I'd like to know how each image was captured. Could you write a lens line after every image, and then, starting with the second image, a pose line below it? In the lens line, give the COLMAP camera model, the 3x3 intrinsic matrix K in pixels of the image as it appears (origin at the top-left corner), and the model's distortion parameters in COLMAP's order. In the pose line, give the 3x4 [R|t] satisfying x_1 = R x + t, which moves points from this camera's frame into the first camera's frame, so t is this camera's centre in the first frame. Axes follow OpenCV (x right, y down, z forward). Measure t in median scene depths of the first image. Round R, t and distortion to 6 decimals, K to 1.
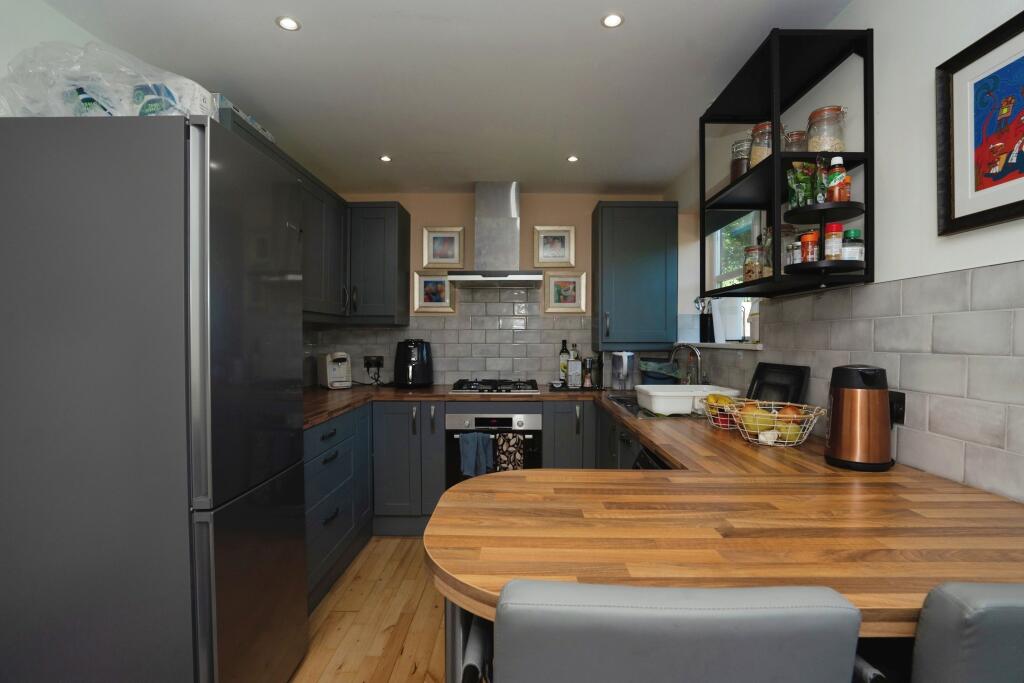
lens RADIAL K [[490.3, 0, 513.3], [0, 490.3, 341.0], [0, 0, 1]] dist [-0.026417, 0.000239]
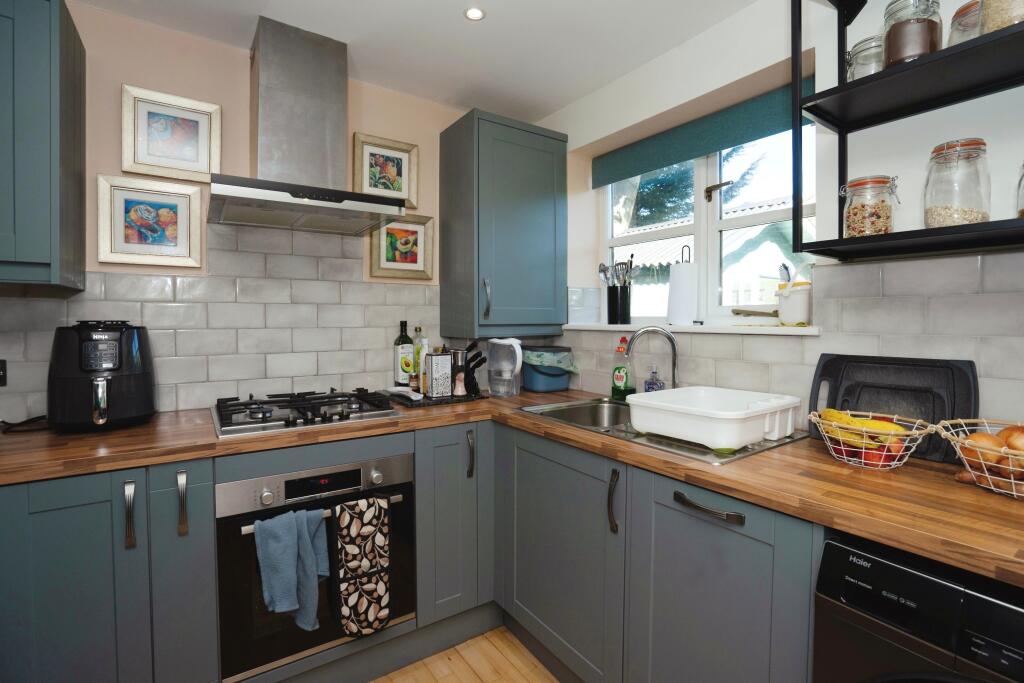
lens RADIAL K [[490.3, 0, 513.5], [0, 490.3, 328.1], [0, 0, 1]] dist [-0.026417, 0.000239]
pose [[0.821313, -0.009484, 0.570399, -0.160521], [0.002792, 0.999917, 0.012606, -0.001263], [-0.570471, -0.008761, 0.821271, 0.456957]]
